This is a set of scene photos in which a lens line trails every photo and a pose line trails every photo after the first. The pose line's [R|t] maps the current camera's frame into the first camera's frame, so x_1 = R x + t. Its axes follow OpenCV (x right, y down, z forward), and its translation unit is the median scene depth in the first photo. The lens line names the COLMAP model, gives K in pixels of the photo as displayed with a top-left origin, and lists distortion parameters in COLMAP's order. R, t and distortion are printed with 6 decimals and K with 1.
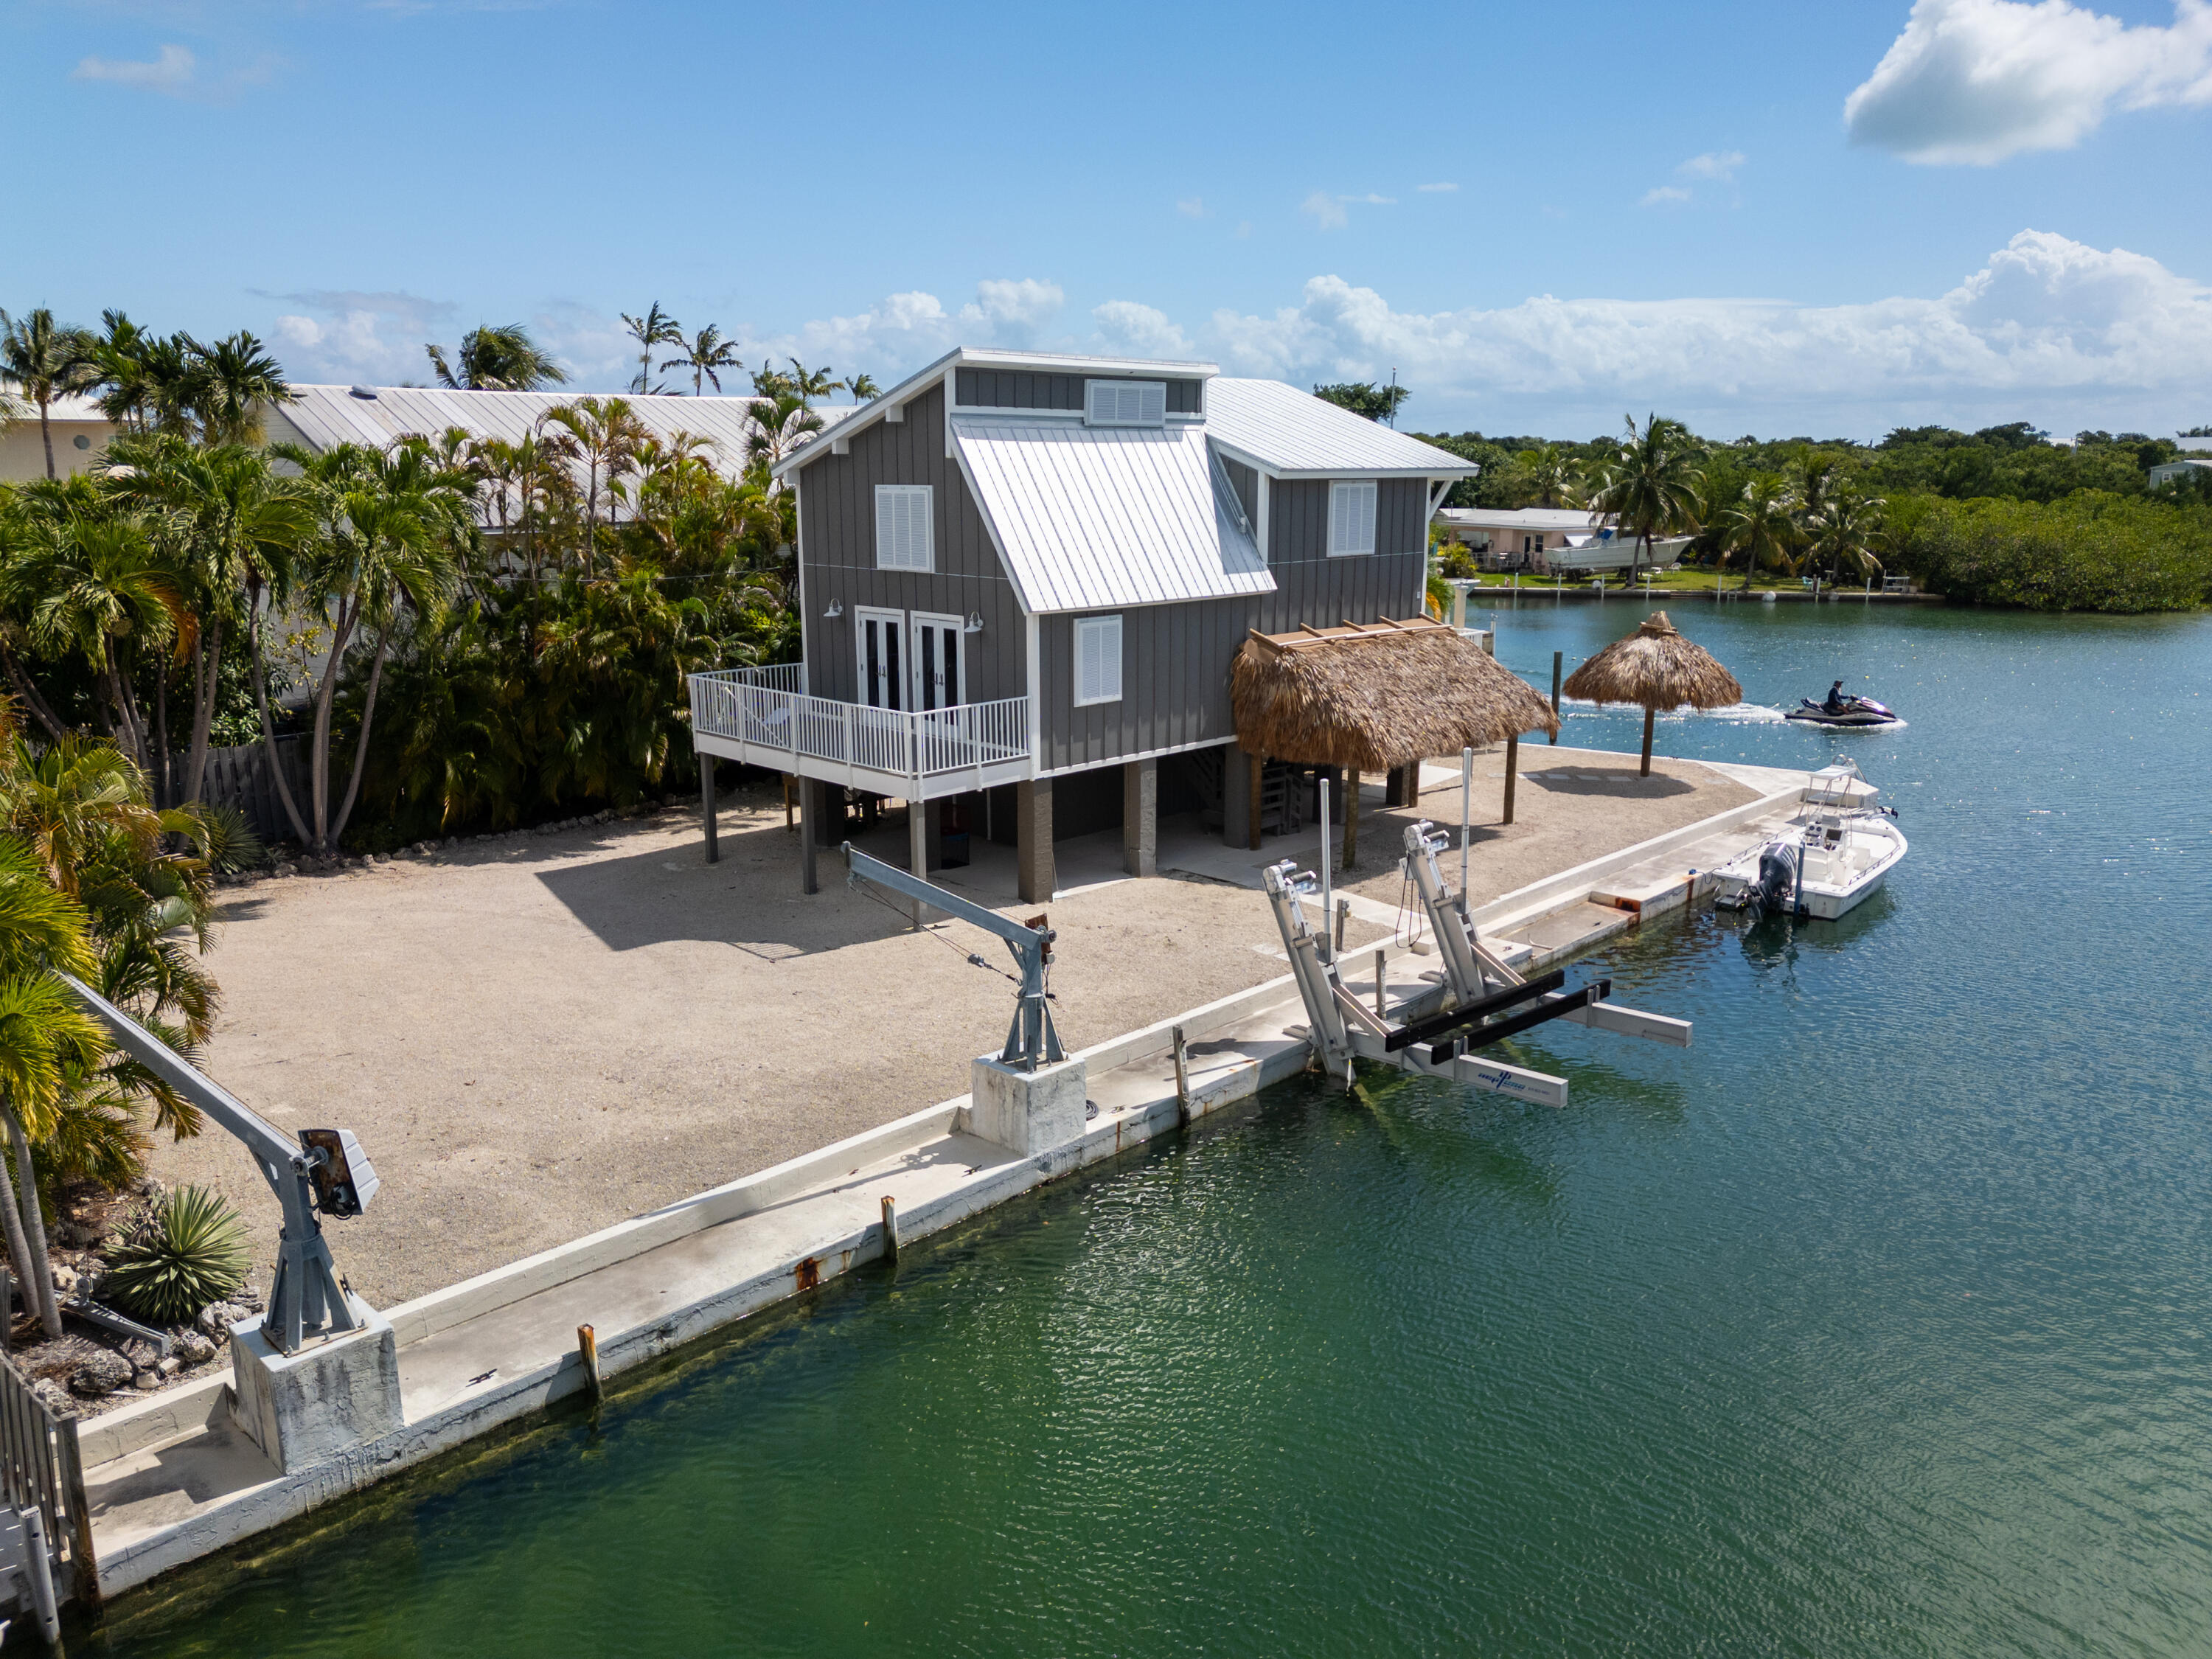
lens RADIAL K [[1598.2, 0, 1105.6], [0, 1598.2, 846.9], [0, 0, 1]] dist [-0.030177, 0.030943]
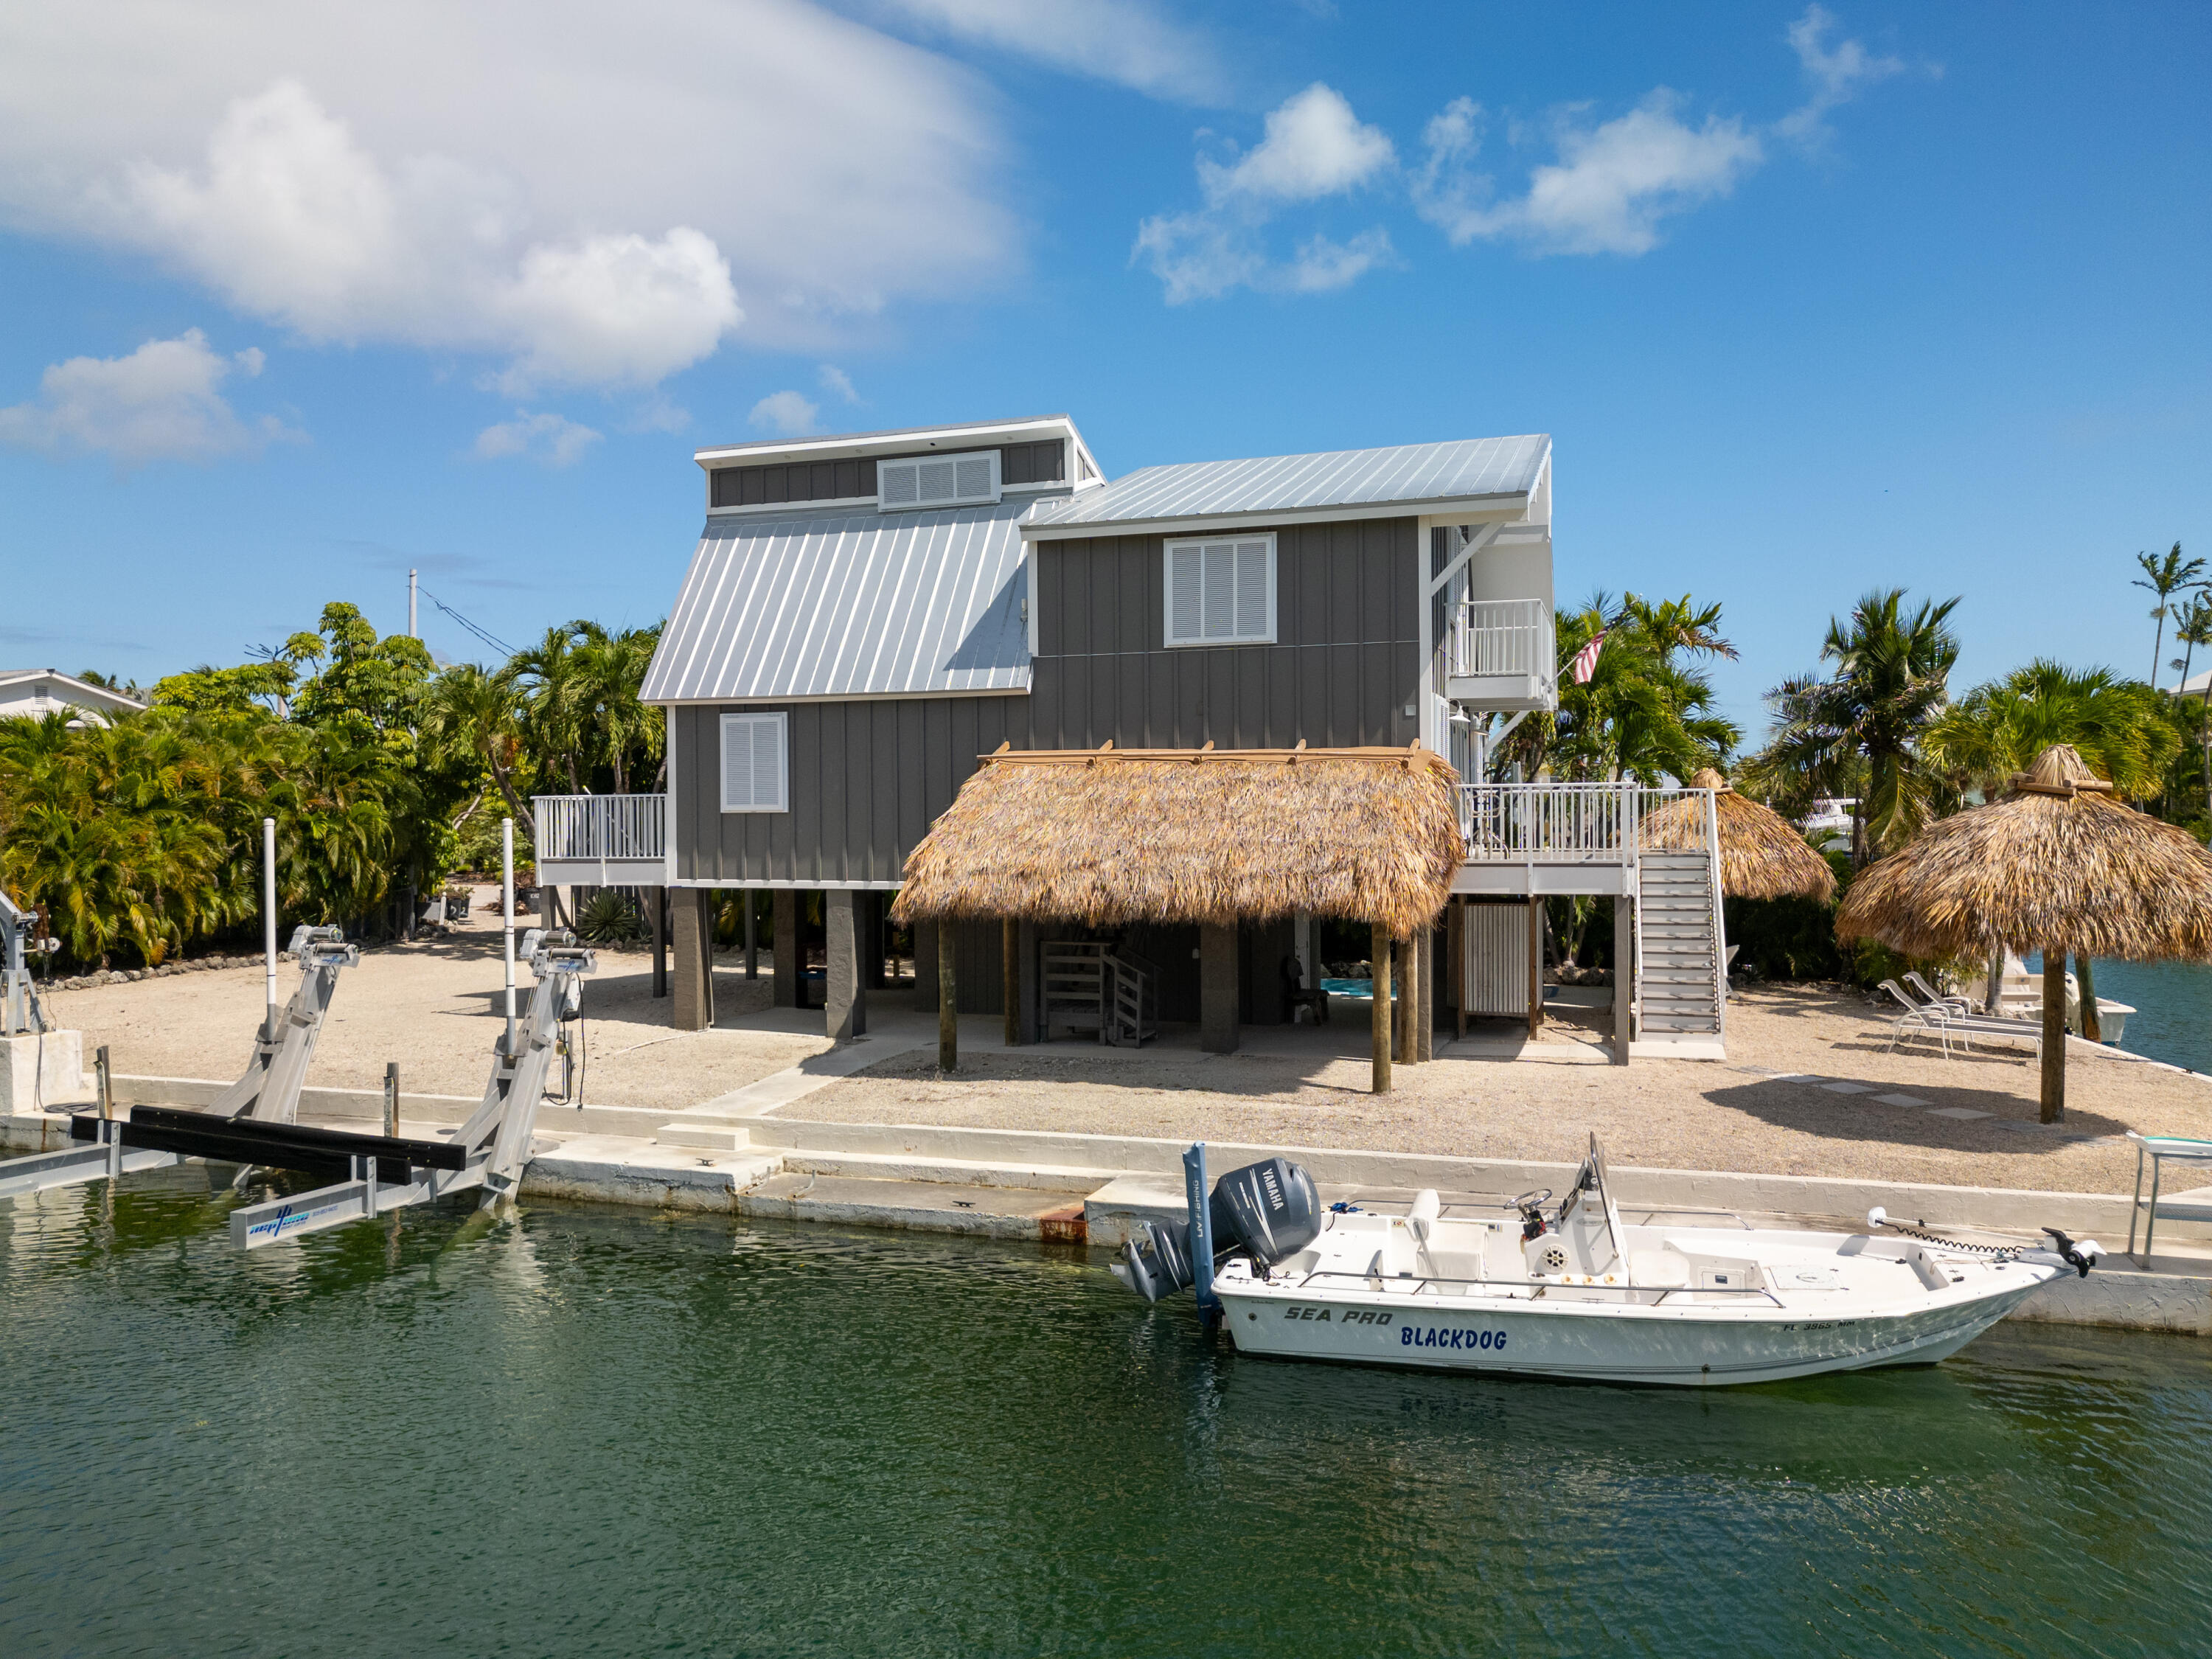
lens RADIAL K [[1598.2, 0, 1091.2], [0, 1598.2, 822.1], [0, 0, 1]] dist [-0.030177, 0.030943]
pose [[0.419077, -0.002082, -0.907948, 0.837489], [-0.206524, 0.973566, -0.097556, -0.036786], [0.884151, 0.228396, 0.407569, 0.785601]]
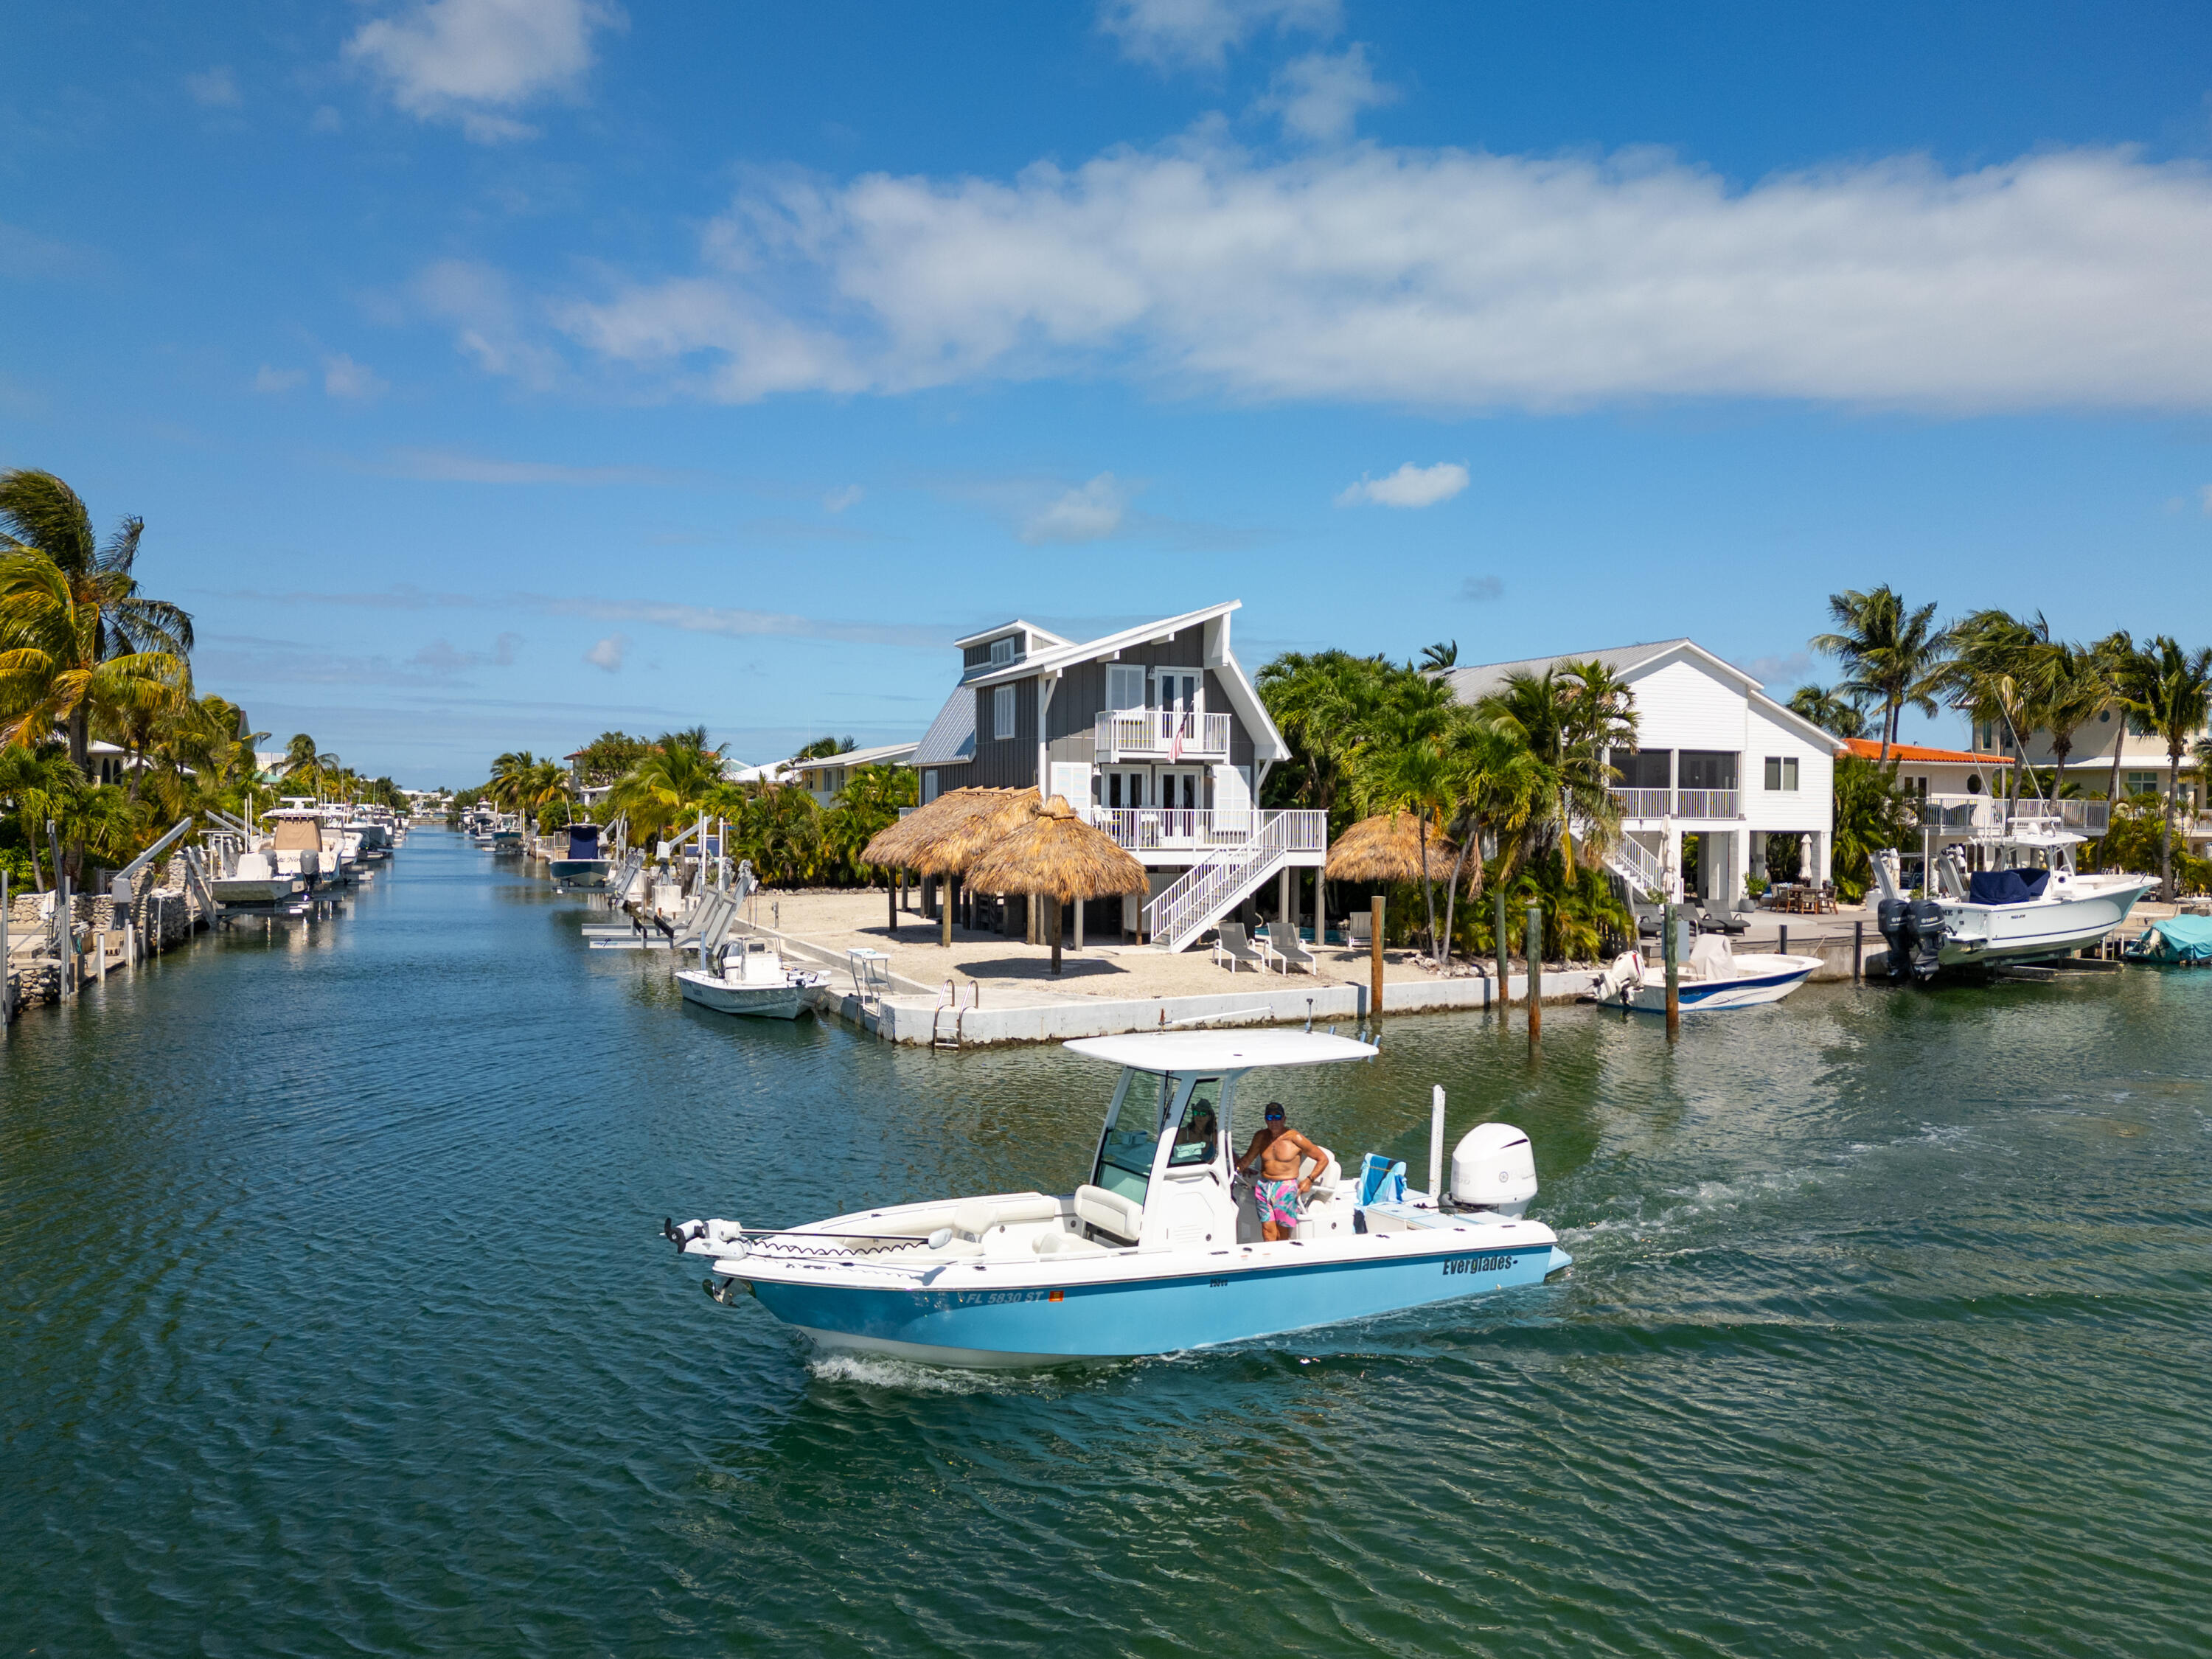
lens RADIAL K [[1598.2, 0, 1088.0], [0, 1598.2, 805.5], [0, 0, 1]] dist [-0.030177, 0.030943]
pose [[-0.411006, -0.009618, -0.911582, 1.561802], [-0.224079, 0.970332, 0.090793, -0.302796], [0.883664, 0.241583, -0.400968, 1.844711]]
